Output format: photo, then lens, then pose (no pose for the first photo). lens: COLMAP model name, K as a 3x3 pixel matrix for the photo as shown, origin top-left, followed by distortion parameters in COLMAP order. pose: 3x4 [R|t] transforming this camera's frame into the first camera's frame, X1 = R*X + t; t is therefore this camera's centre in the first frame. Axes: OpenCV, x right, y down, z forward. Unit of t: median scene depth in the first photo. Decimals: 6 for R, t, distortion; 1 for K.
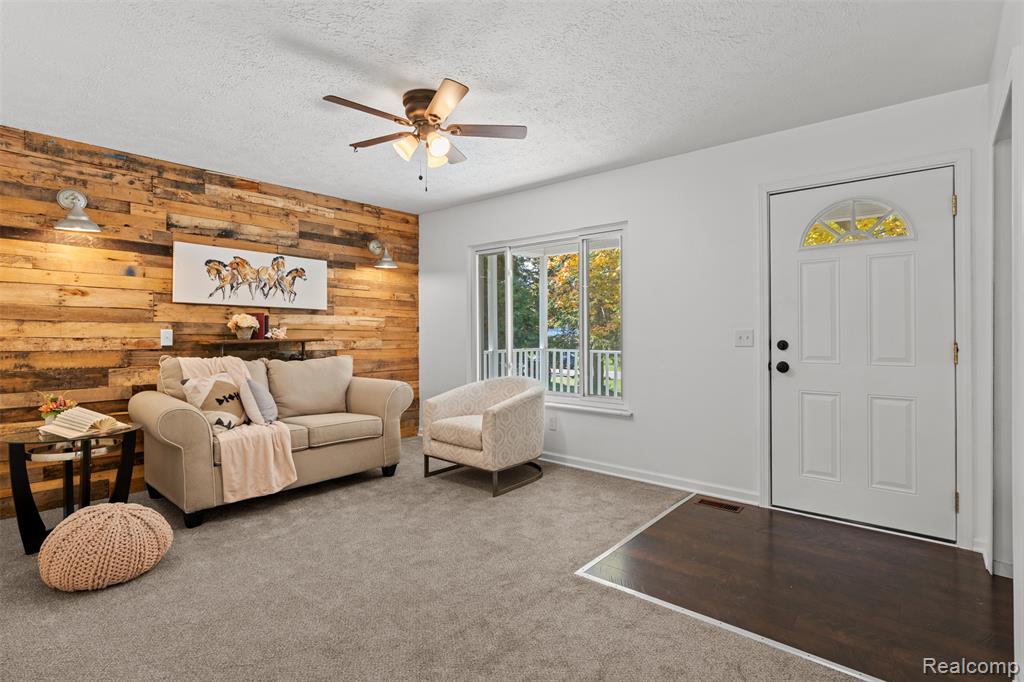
lens RADIAL K [[498.5, 0, 511.9], [0, 498.5, 330.4], [0, 0, 1]] dist [-0.000256, 0.000283]
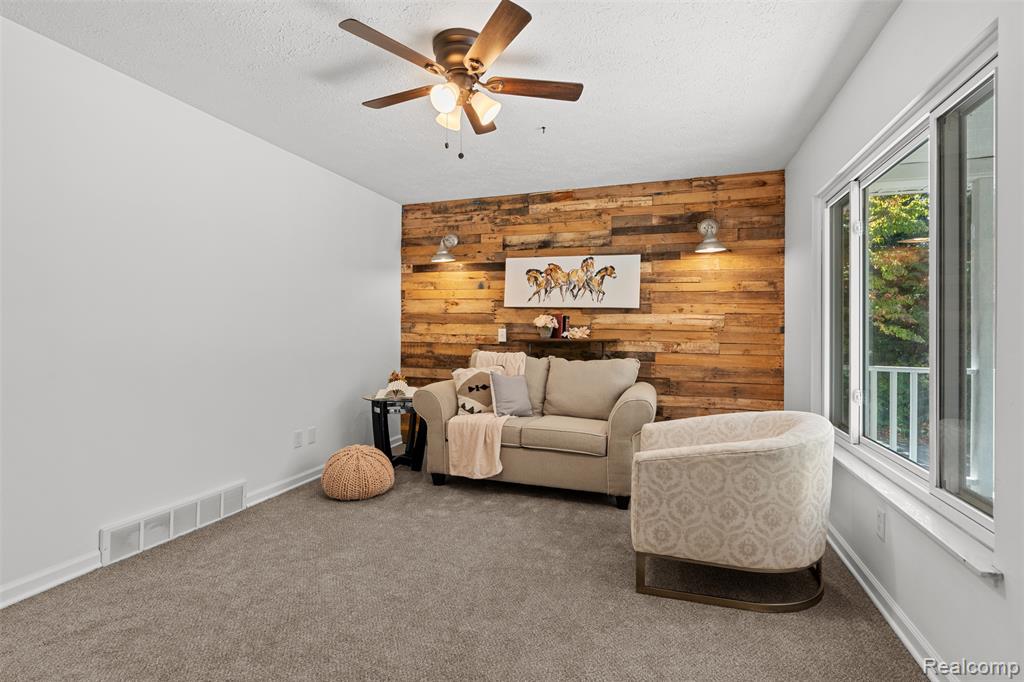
lens RADIAL K [[468.9, 0, 516.0], [0, 468.9, 330.6], [0, 0, 1]] dist [-0.002768, 0.000255]
pose [[0.385261, 0.004947, -0.922794, 0.385935], [-0.005493, 0.999980, 0.003067, -0.001057], [0.922791, 0.003887, 0.385280, 0.528718]]
